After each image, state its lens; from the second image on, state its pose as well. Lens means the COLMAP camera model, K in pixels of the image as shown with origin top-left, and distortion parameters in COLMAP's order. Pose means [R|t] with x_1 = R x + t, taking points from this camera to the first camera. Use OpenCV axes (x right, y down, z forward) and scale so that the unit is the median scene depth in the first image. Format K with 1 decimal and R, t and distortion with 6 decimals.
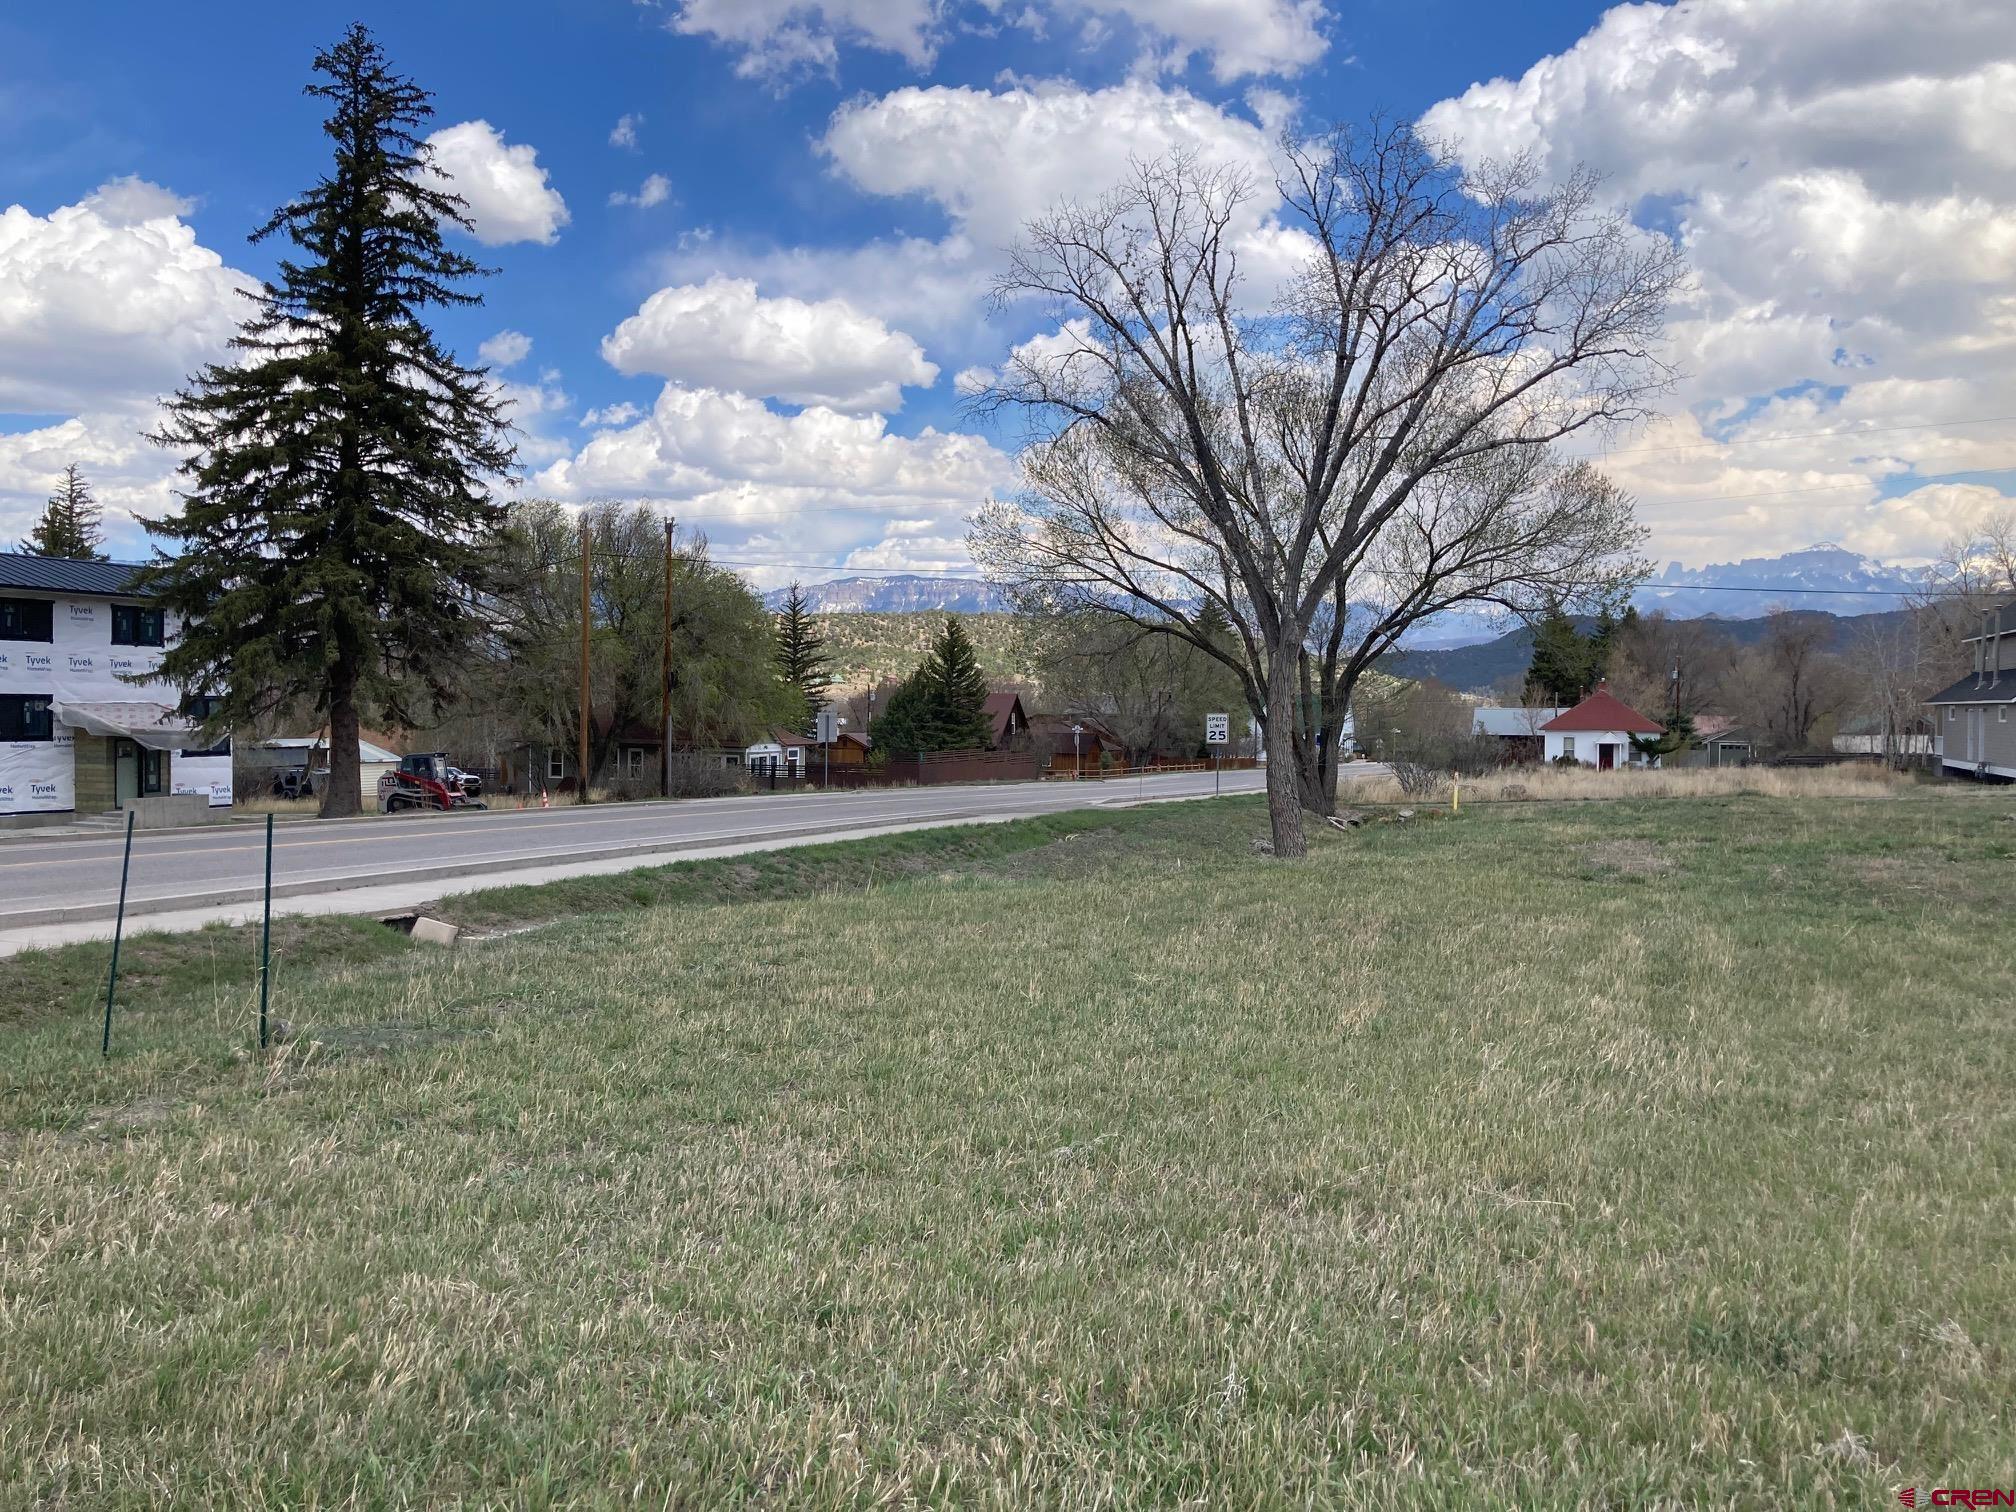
lens RADIAL K [[1624.7, 0, 989.5], [0, 1624.7, 786.5], [0, 0, 1]] dist [0.049599, -0.155516]
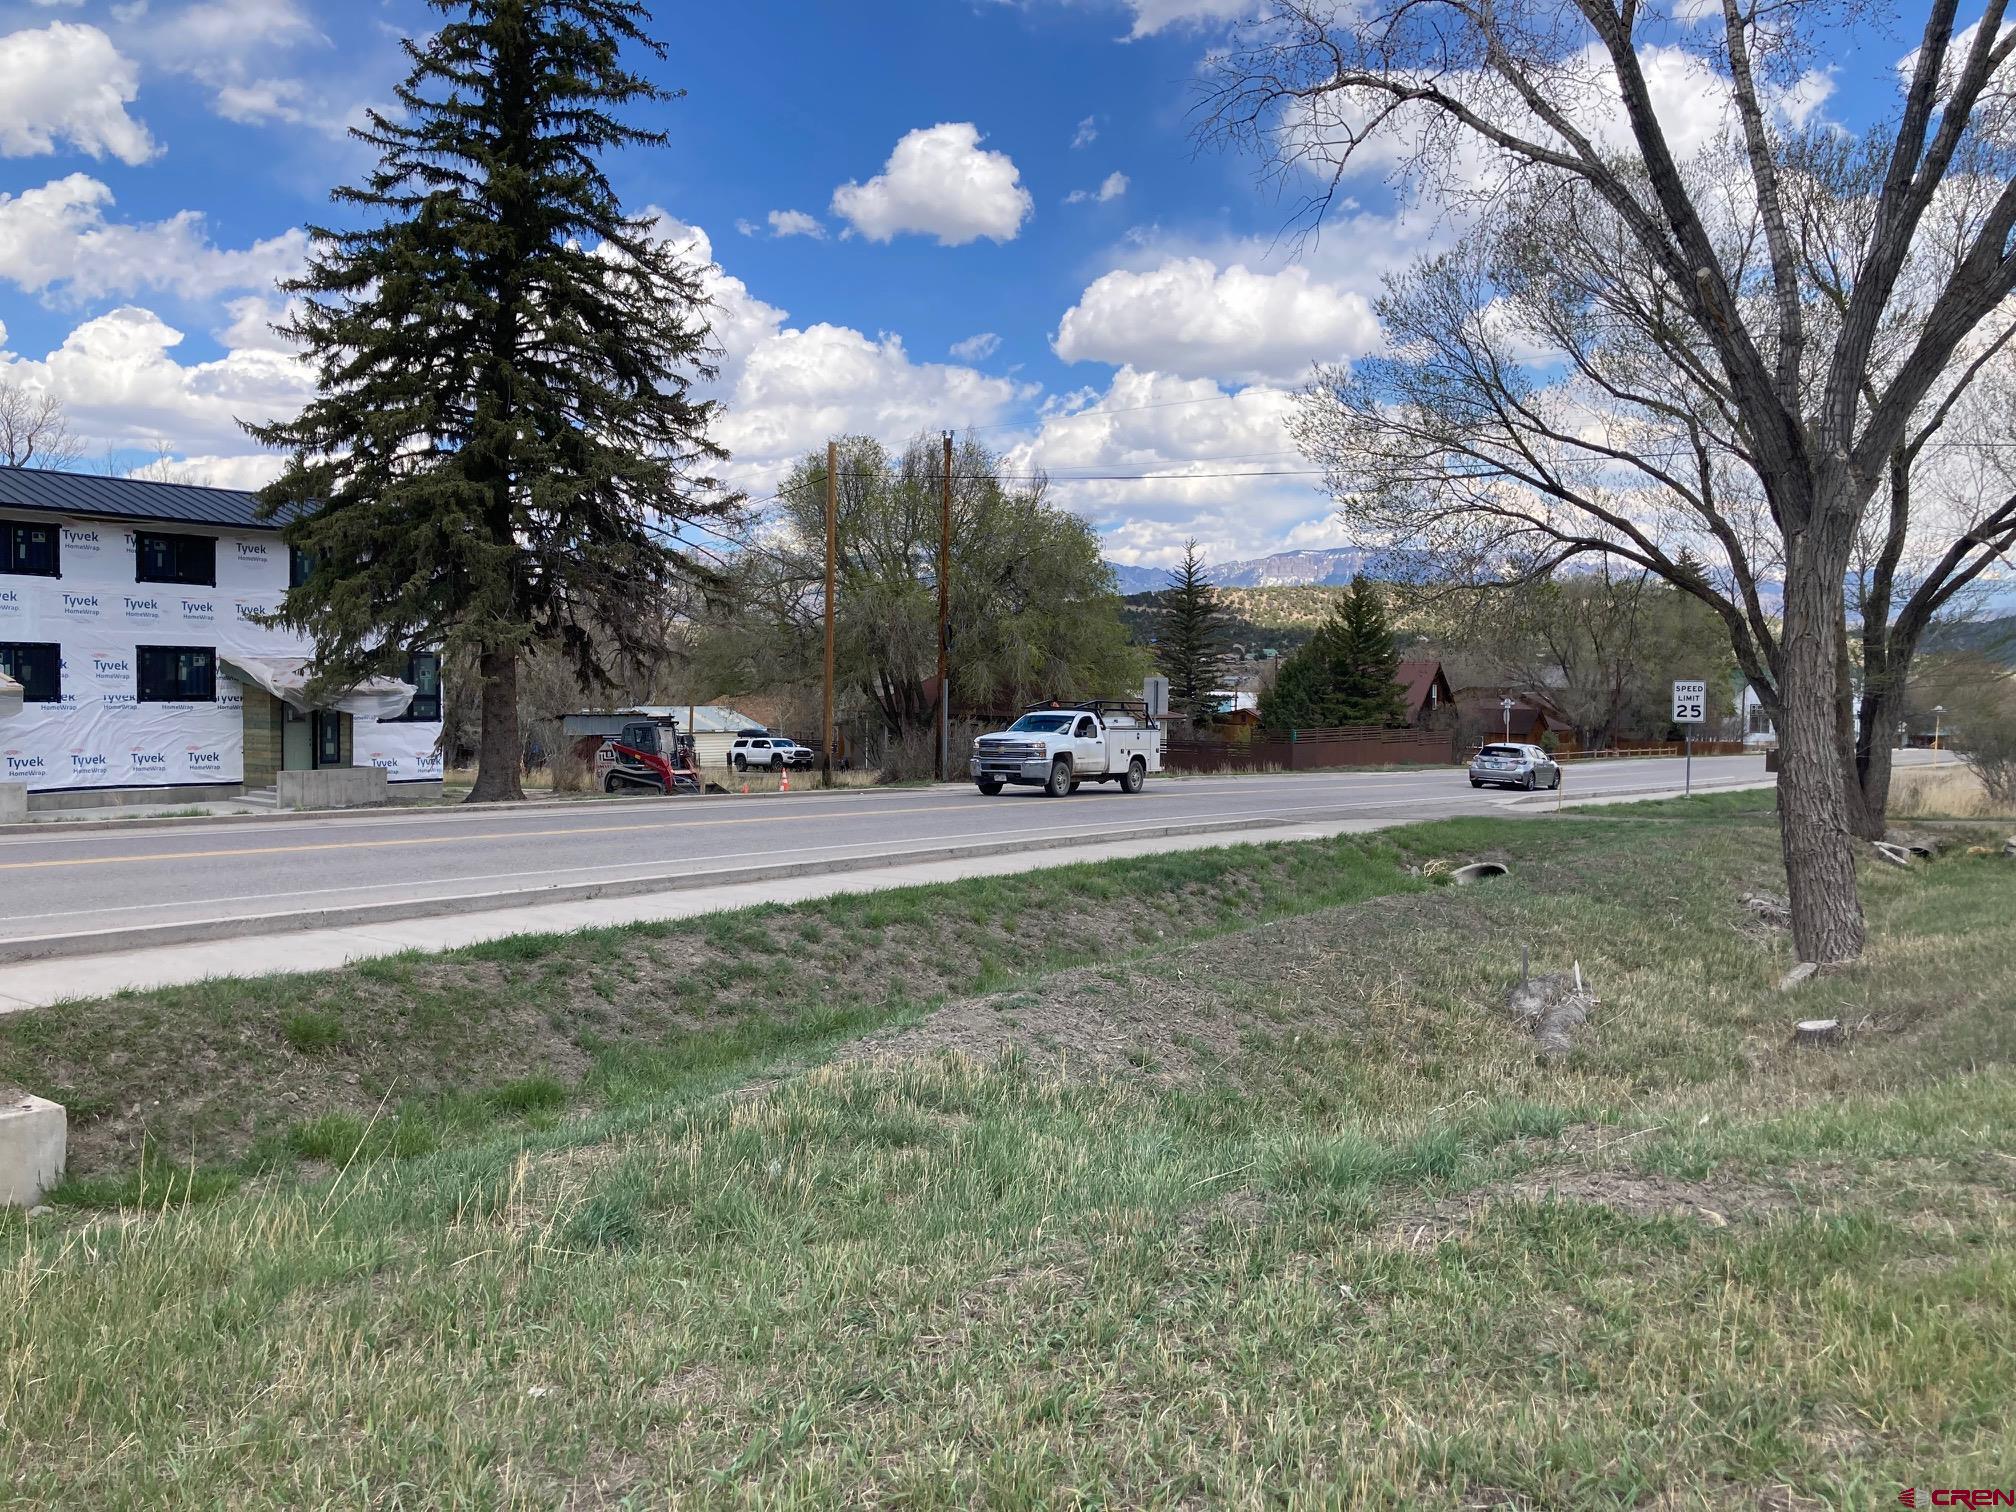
lens RADIAL K [[1625.9, 0, 983.7], [0, 1625.9, 746.0], [0, 0, 1]] dist [0.013844, -0.020467]
pose [[0.962958, 0.016349, -0.269154, 0.044928], [-0.018997, 0.999793, -0.007240, -0.006150], [0.268980, 0.012085, 0.963070, 0.291310]]
